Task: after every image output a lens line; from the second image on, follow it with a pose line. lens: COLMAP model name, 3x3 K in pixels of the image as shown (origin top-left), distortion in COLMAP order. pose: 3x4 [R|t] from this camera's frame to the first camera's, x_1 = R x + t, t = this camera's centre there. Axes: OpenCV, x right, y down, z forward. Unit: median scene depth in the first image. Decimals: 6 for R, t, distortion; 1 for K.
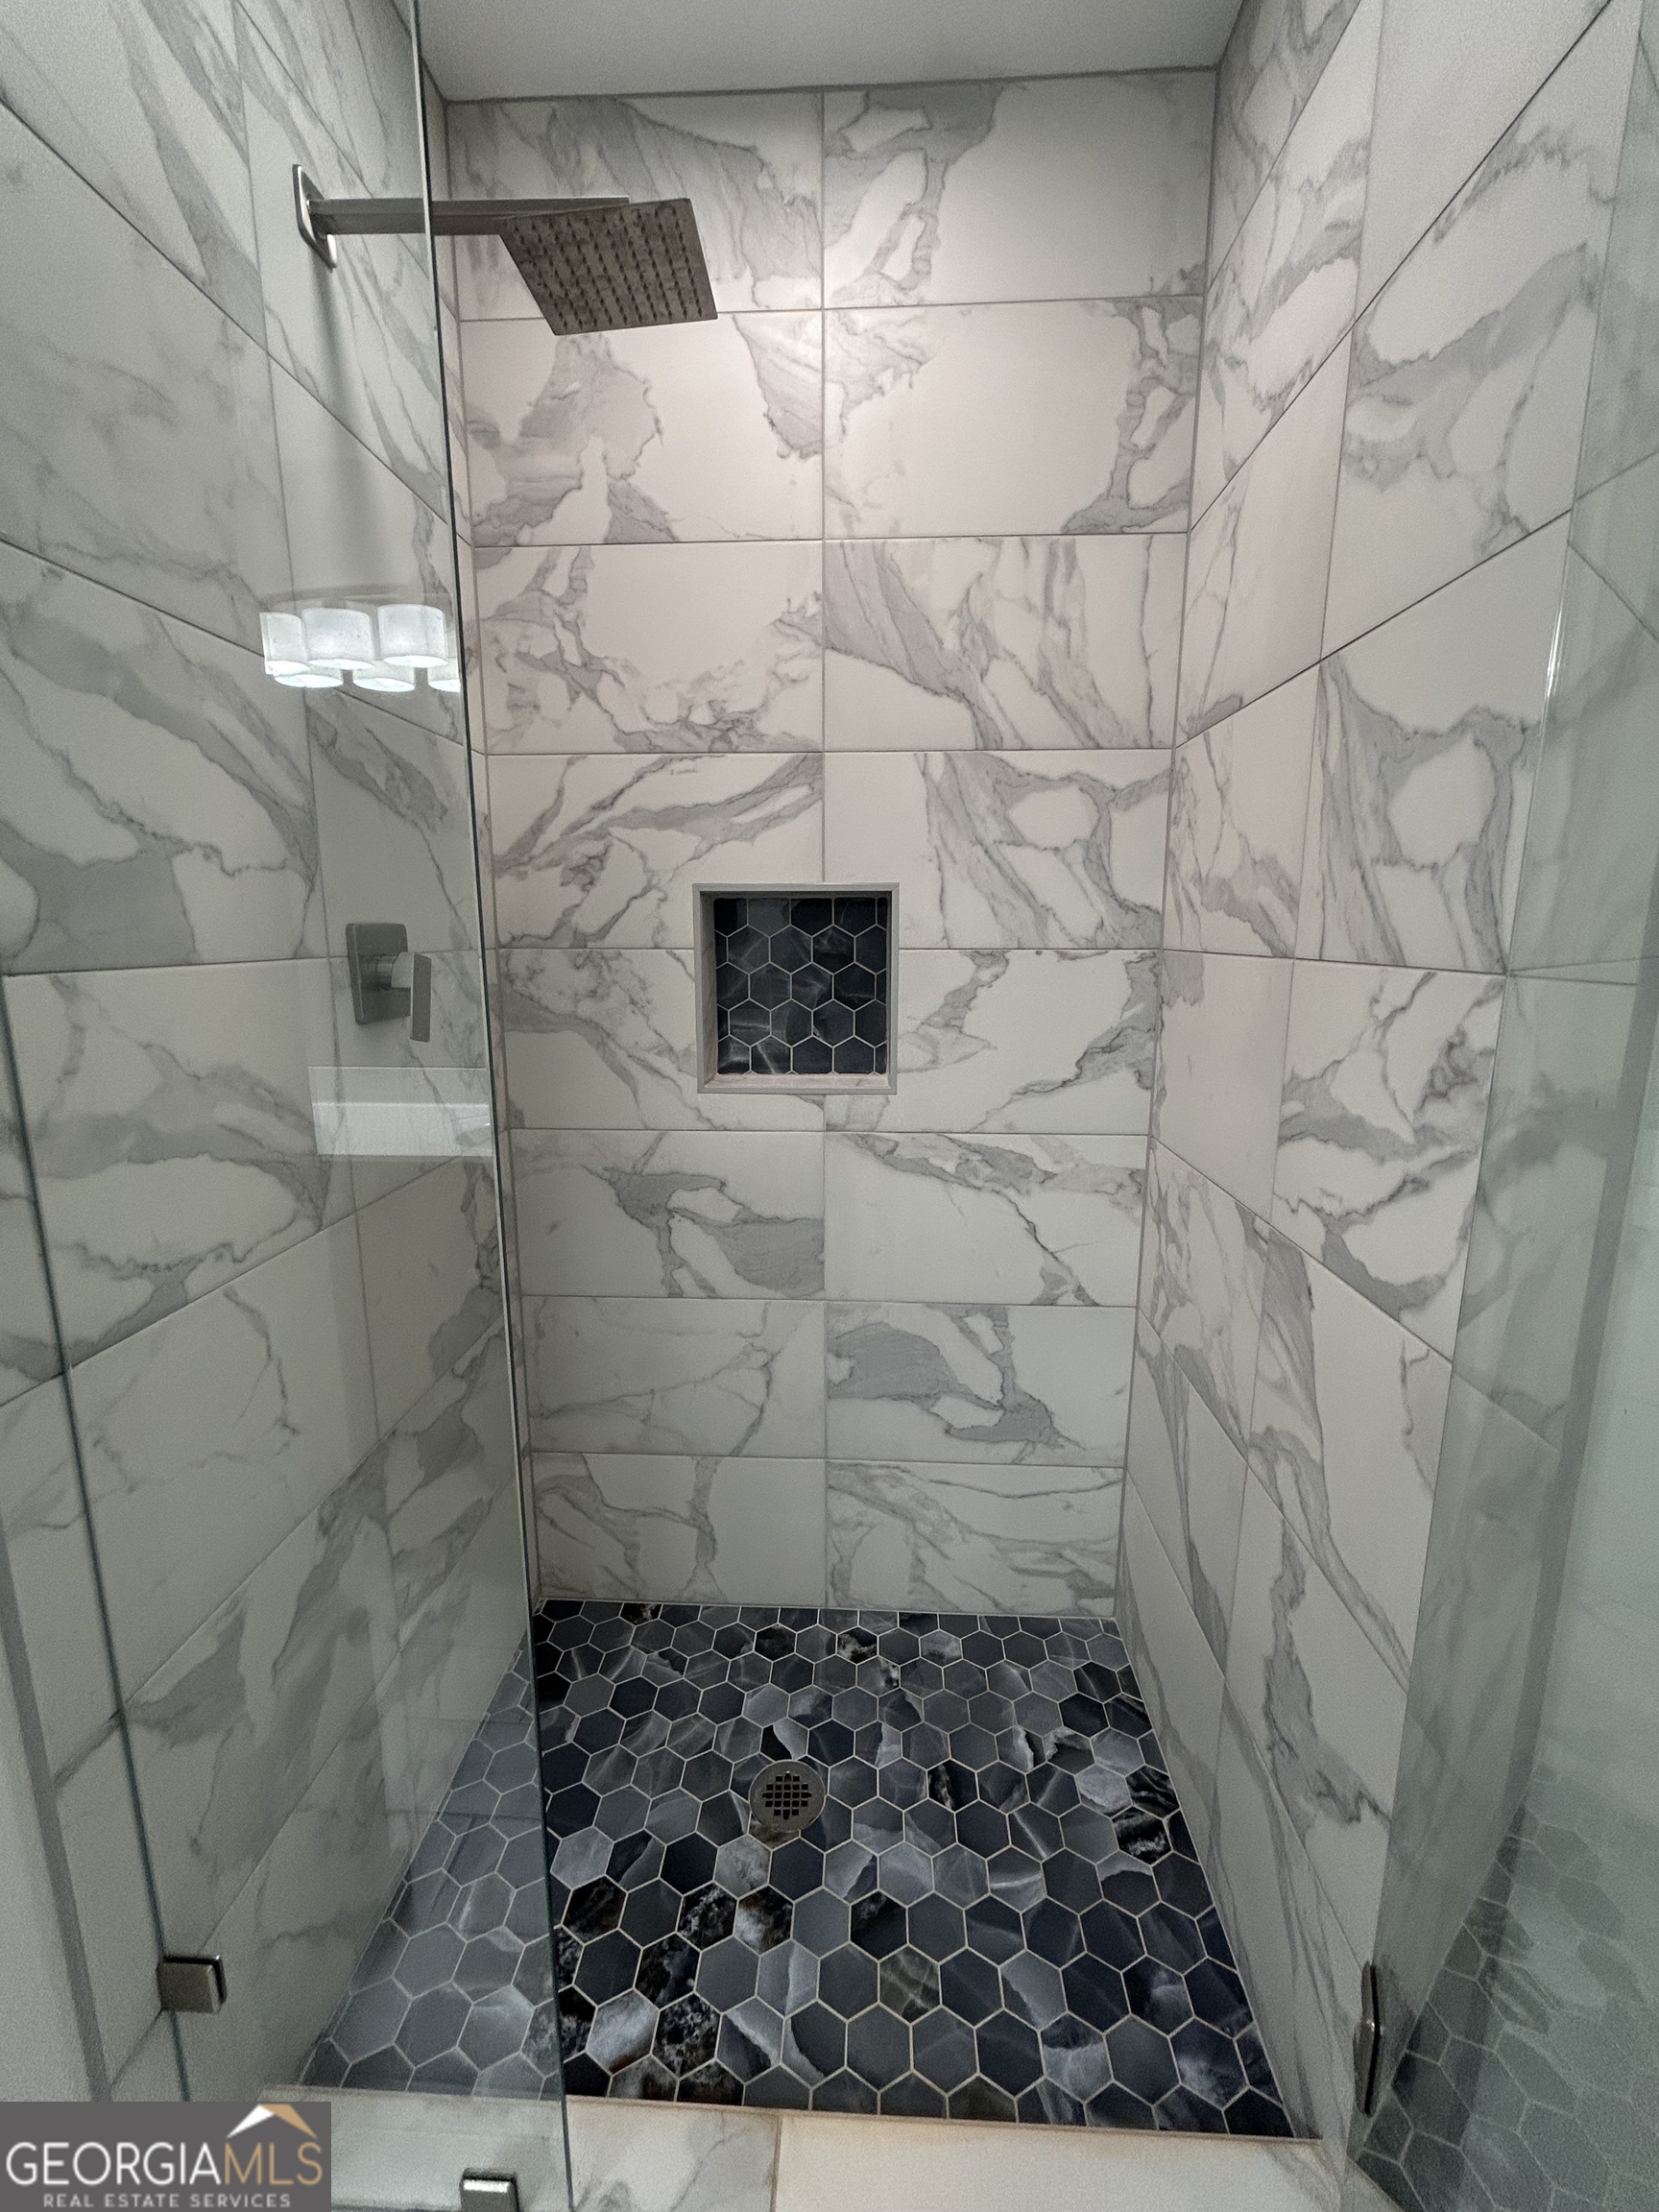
lens RADIAL K [[893.4, 0, 837.0], [0, 893.4, 1093.5], [0, 0, 1]] dist [-0.008226, 0.006251]
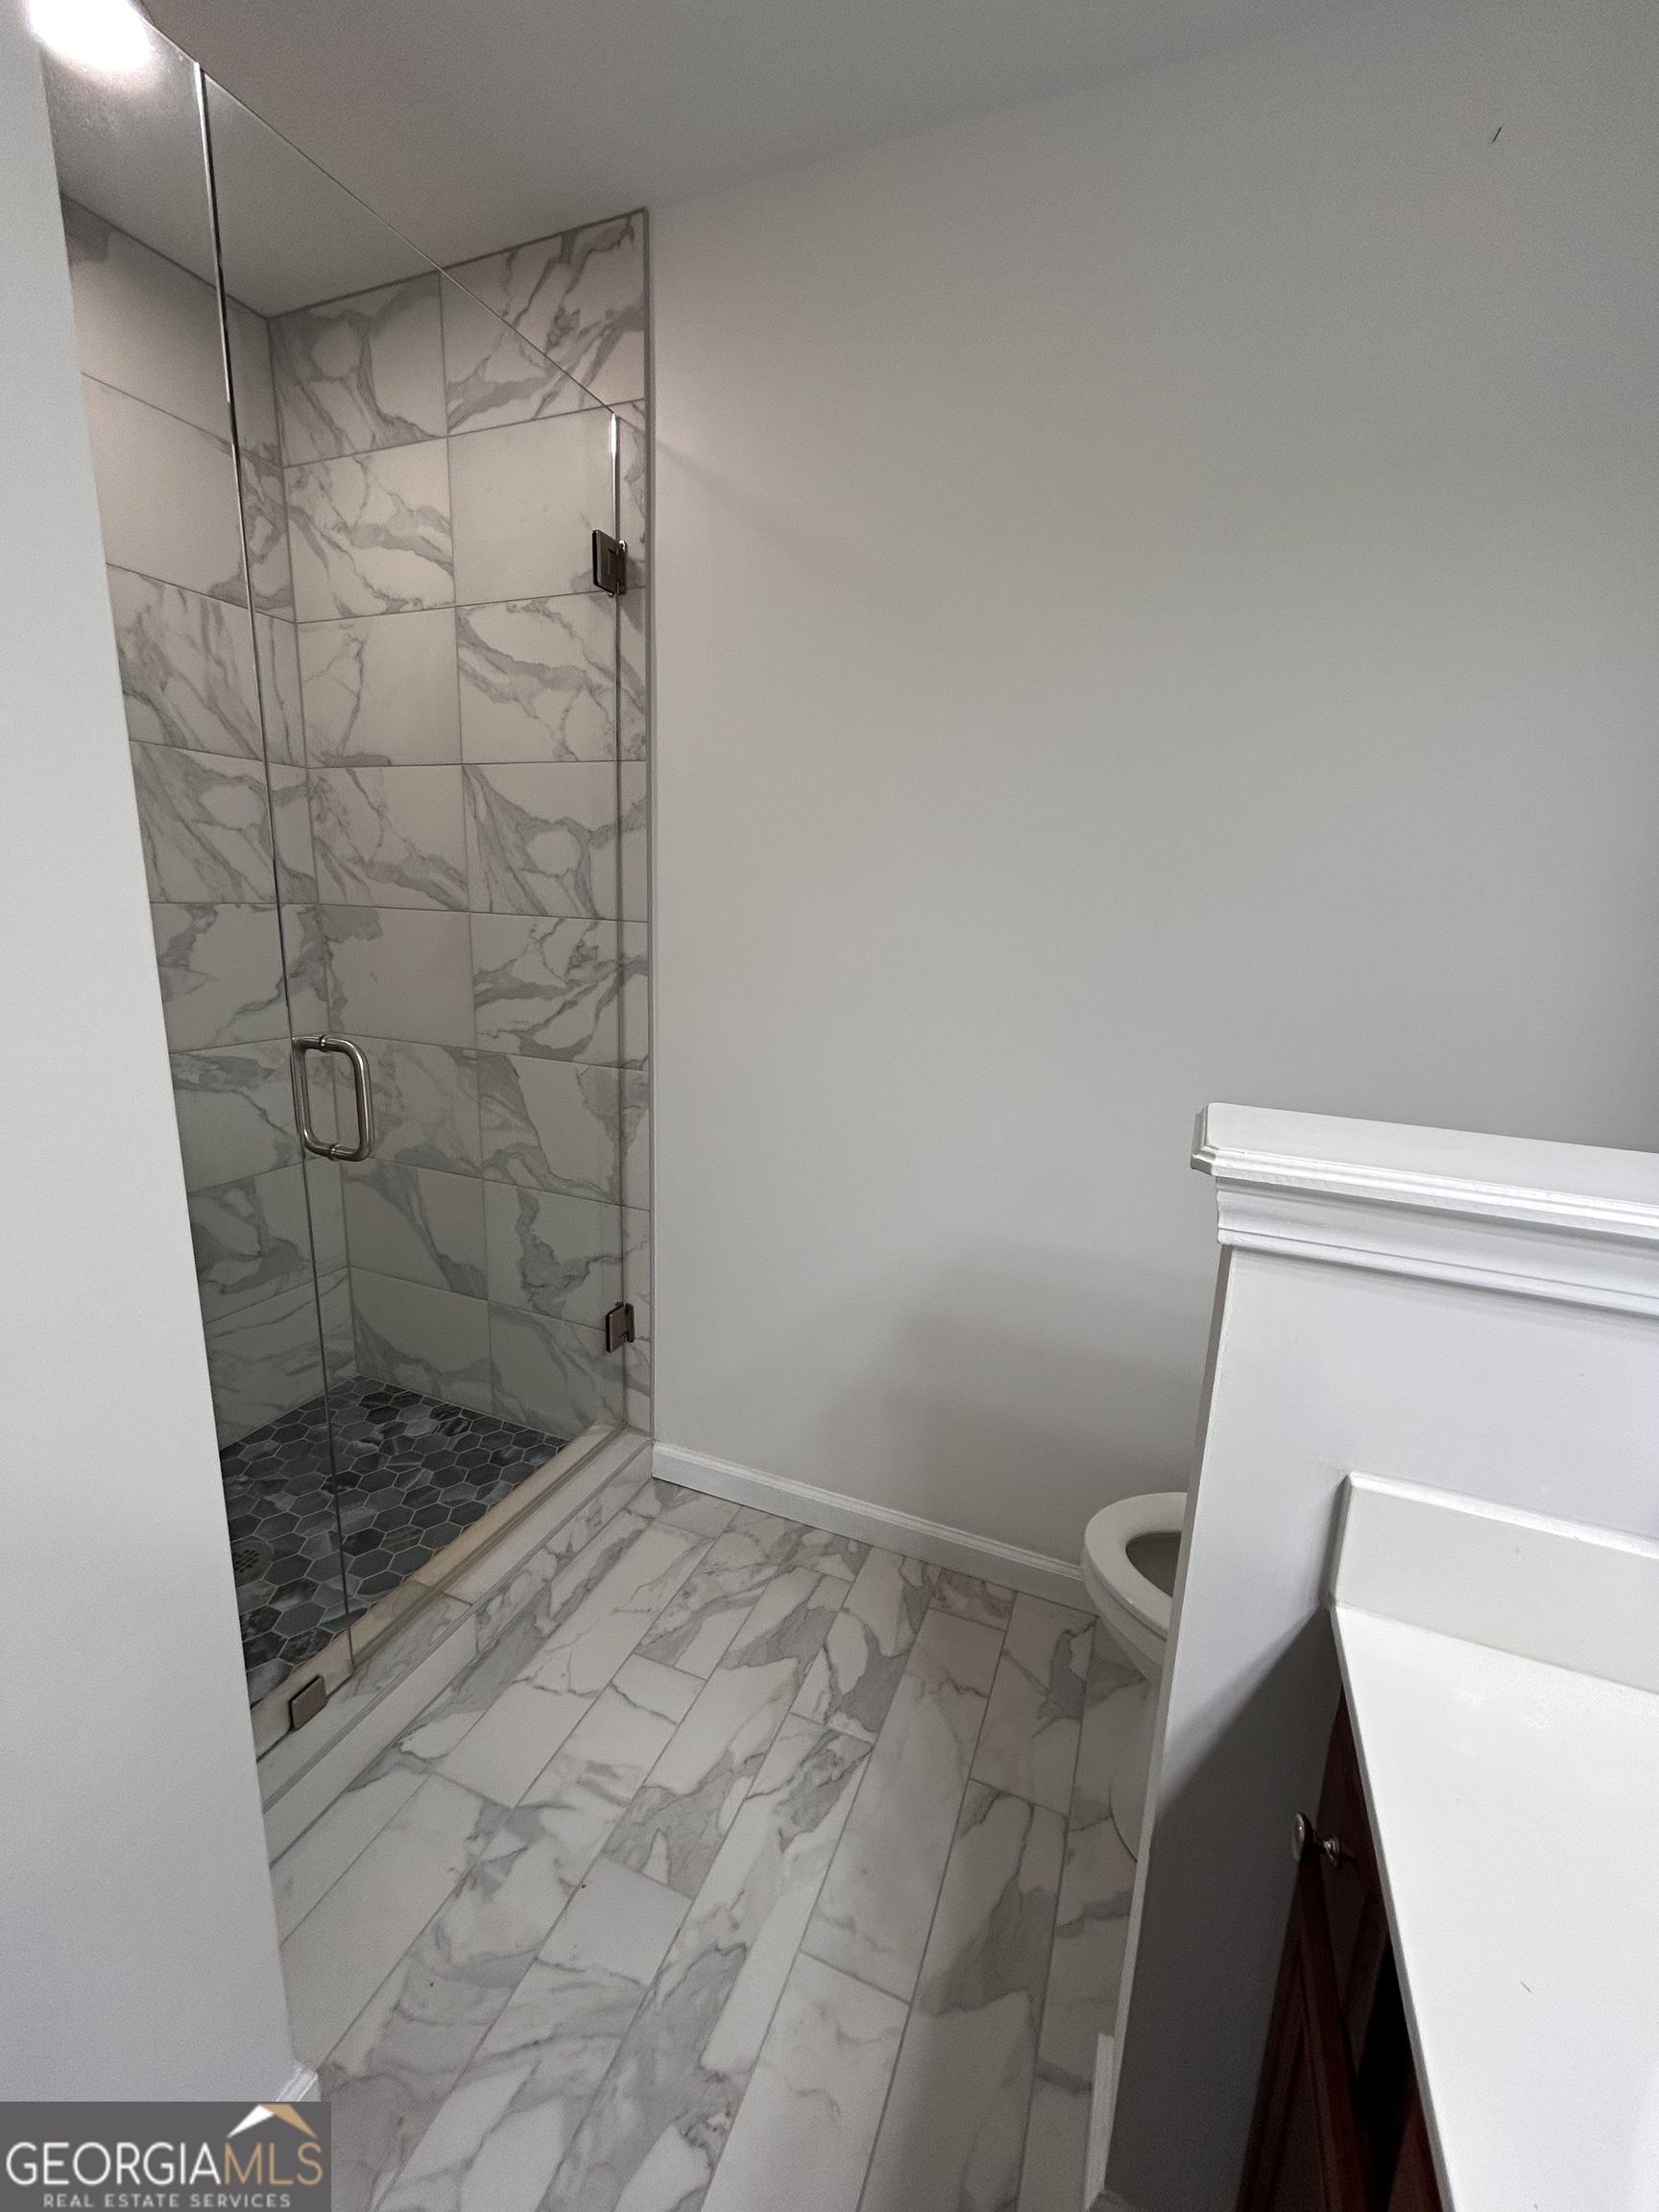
lens RADIAL K [[893.4, 0, 837.0], [0, 893.4, 1093.5], [0, 0, 1]] dist [-0.008226, 0.006251]
pose [[0.332366, -0.191332, 0.923539, -0.814416], [0.133609, 0.978883, 0.154714, 0.033545], [-0.933639, 0.071971, 0.350911, -0.312538]]
